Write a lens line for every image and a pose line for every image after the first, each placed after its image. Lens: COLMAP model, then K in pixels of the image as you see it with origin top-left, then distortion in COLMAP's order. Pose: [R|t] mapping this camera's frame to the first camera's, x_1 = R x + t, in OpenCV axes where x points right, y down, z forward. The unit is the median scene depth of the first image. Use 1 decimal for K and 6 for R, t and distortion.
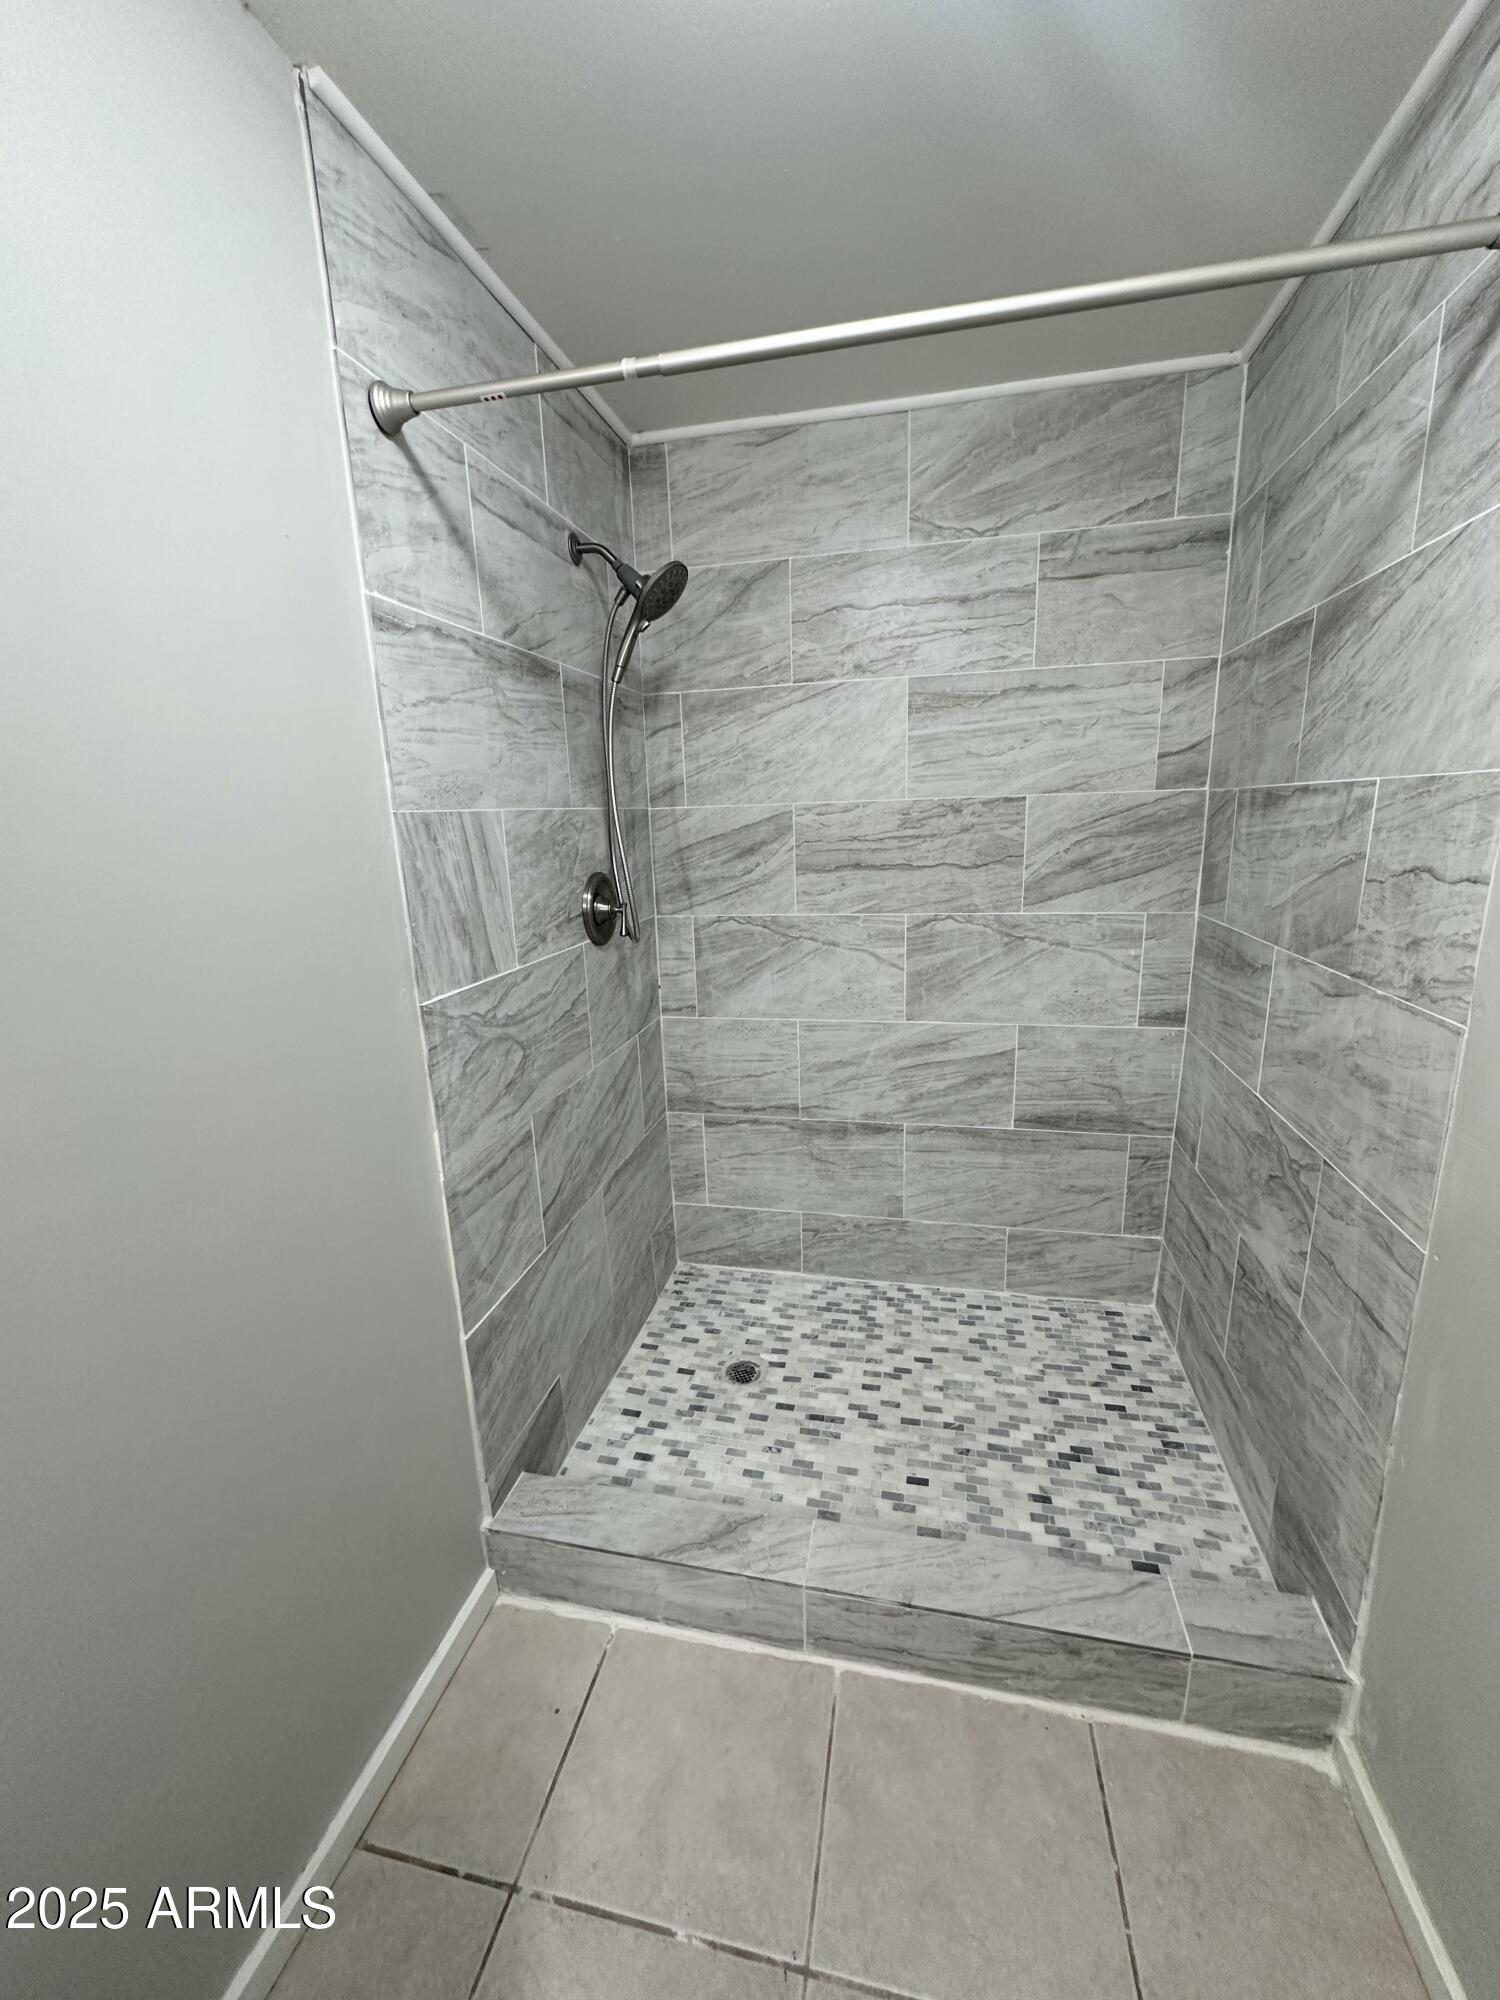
lens RADIAL K [[806.0, 0, 754.8], [0, 806.0, 1003.4], [0, 0, 1]] dist [0.002034, 0.000120]
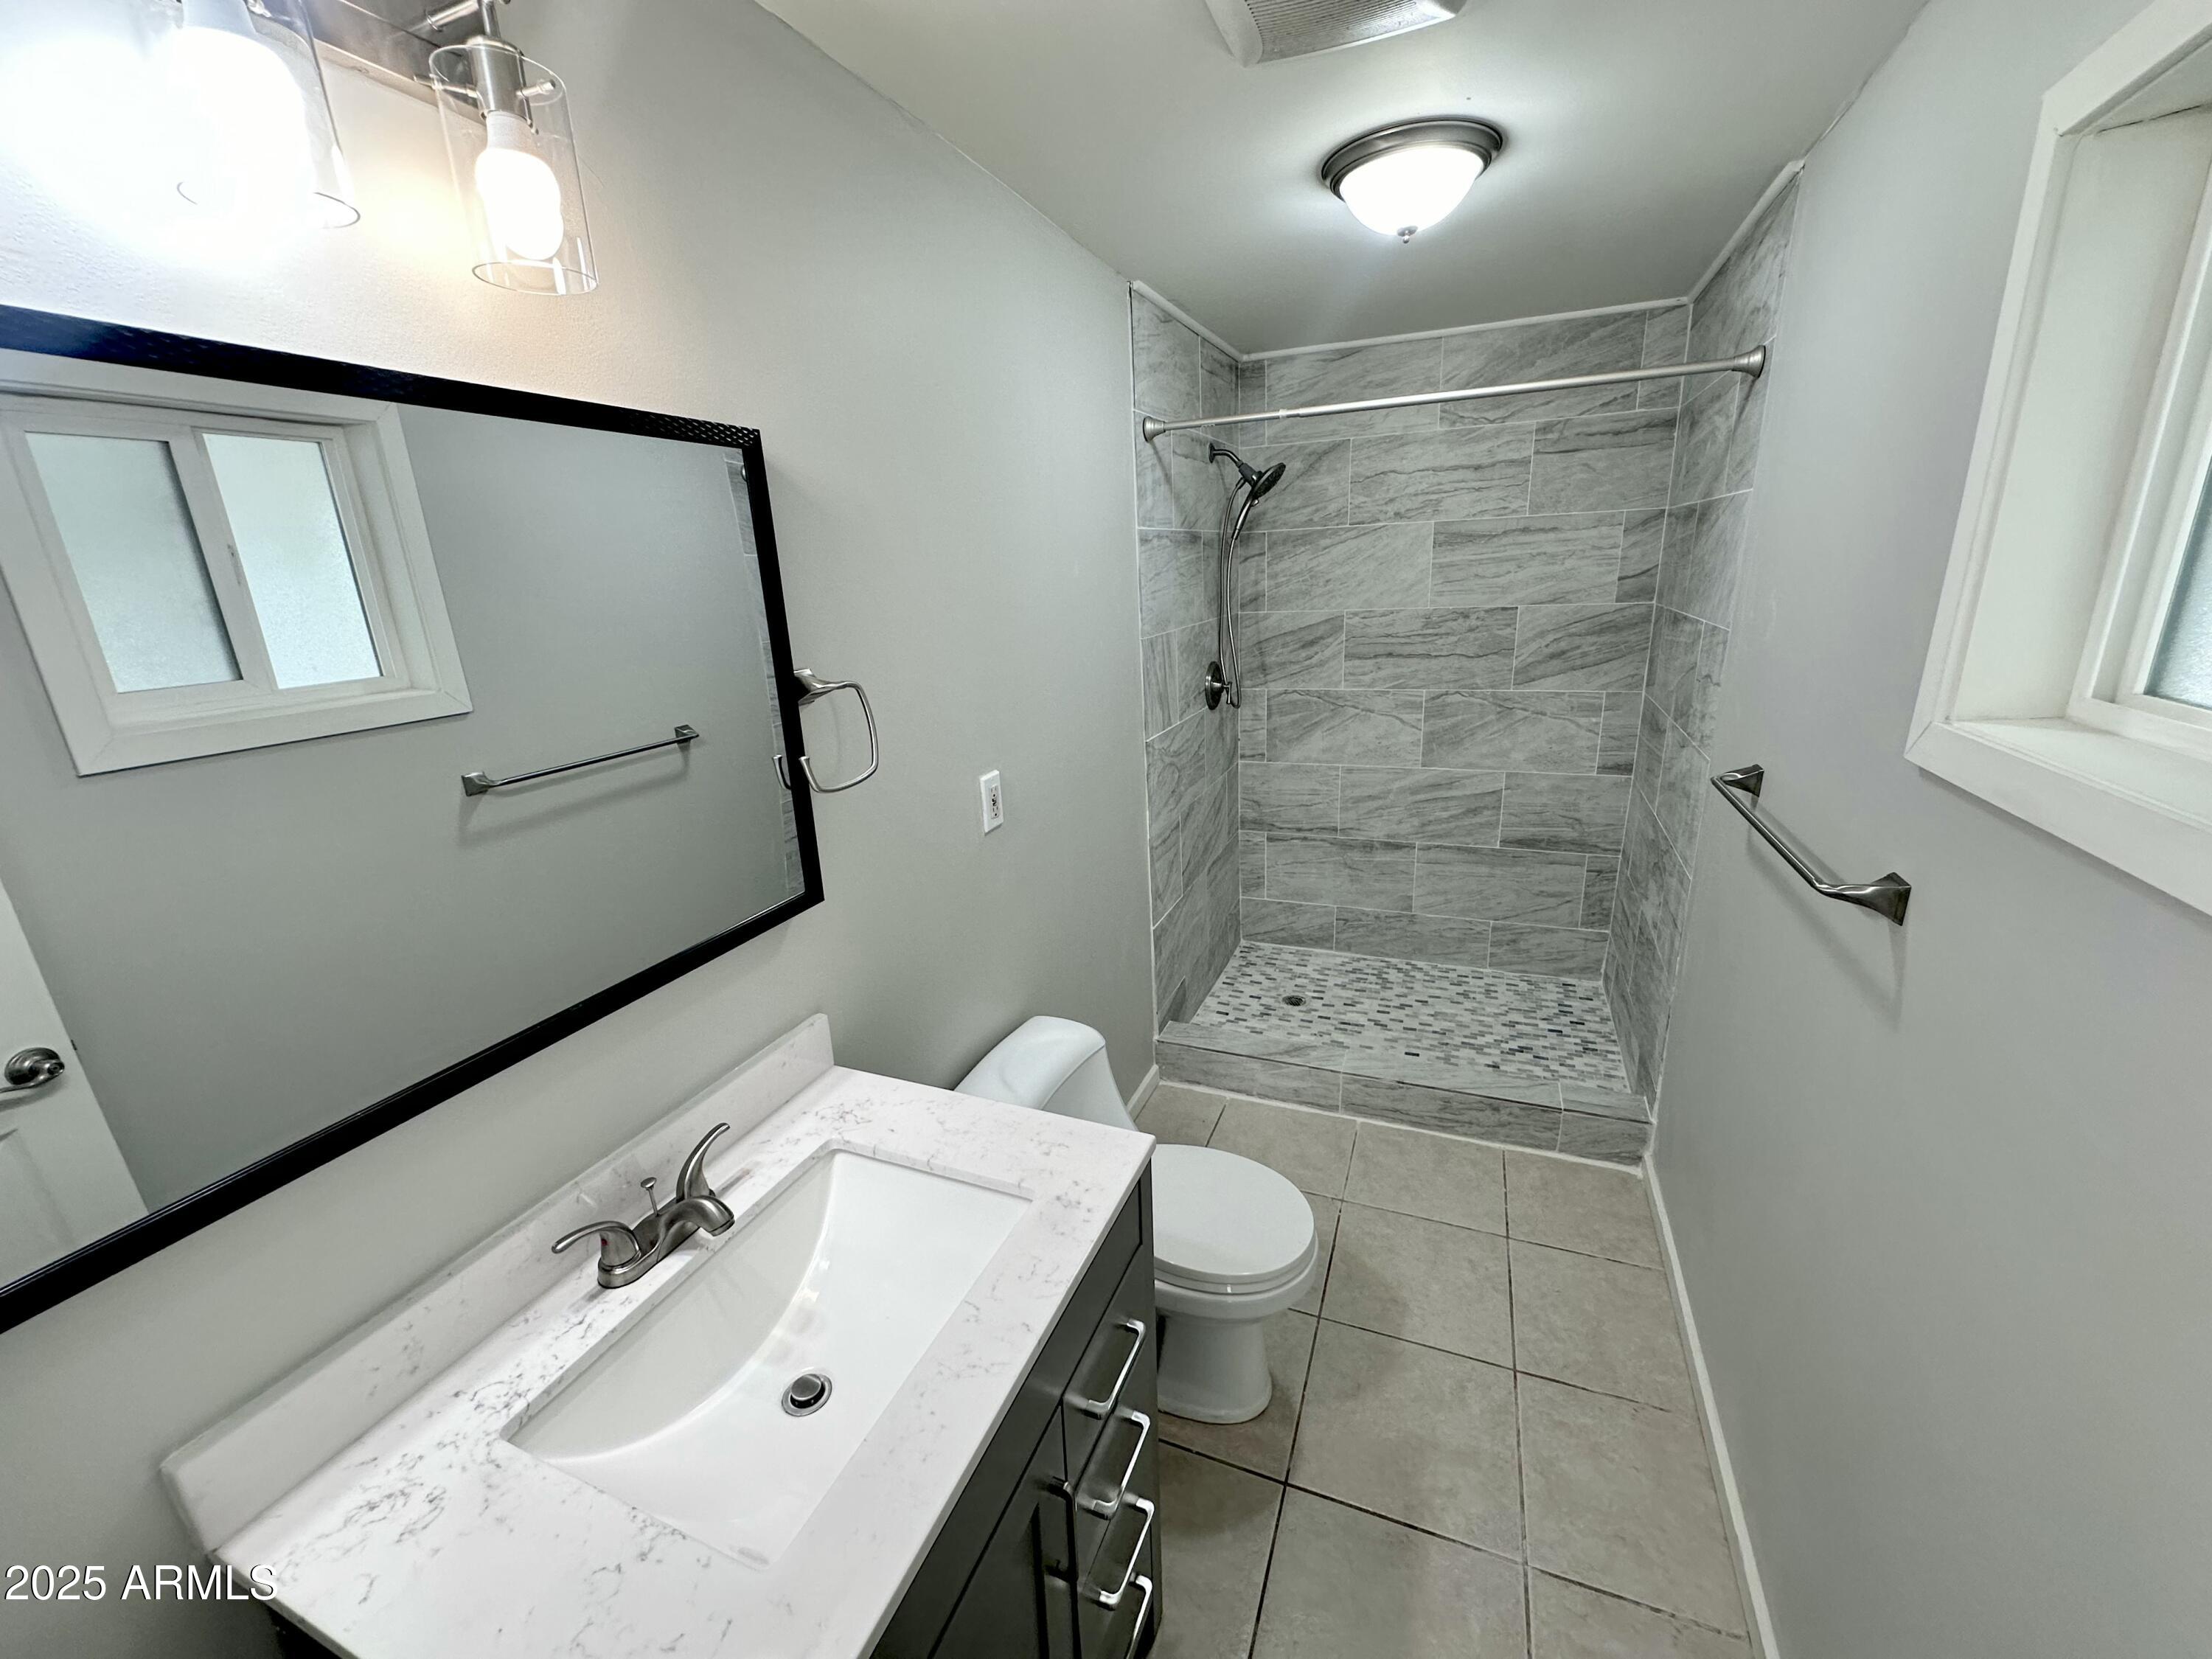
lens RADIAL K [[891.4, 0, 1106.5], [0, 891.4, 829.5], [0, 0, 1]] dist [0.002034, 0.000120]
pose [[0.985492, 0.036831, -0.165677, -0.101882], [-0.026089, 0.997442, 0.066555, 0.046932], [0.167705, -0.061267, 0.983932, -0.703234]]
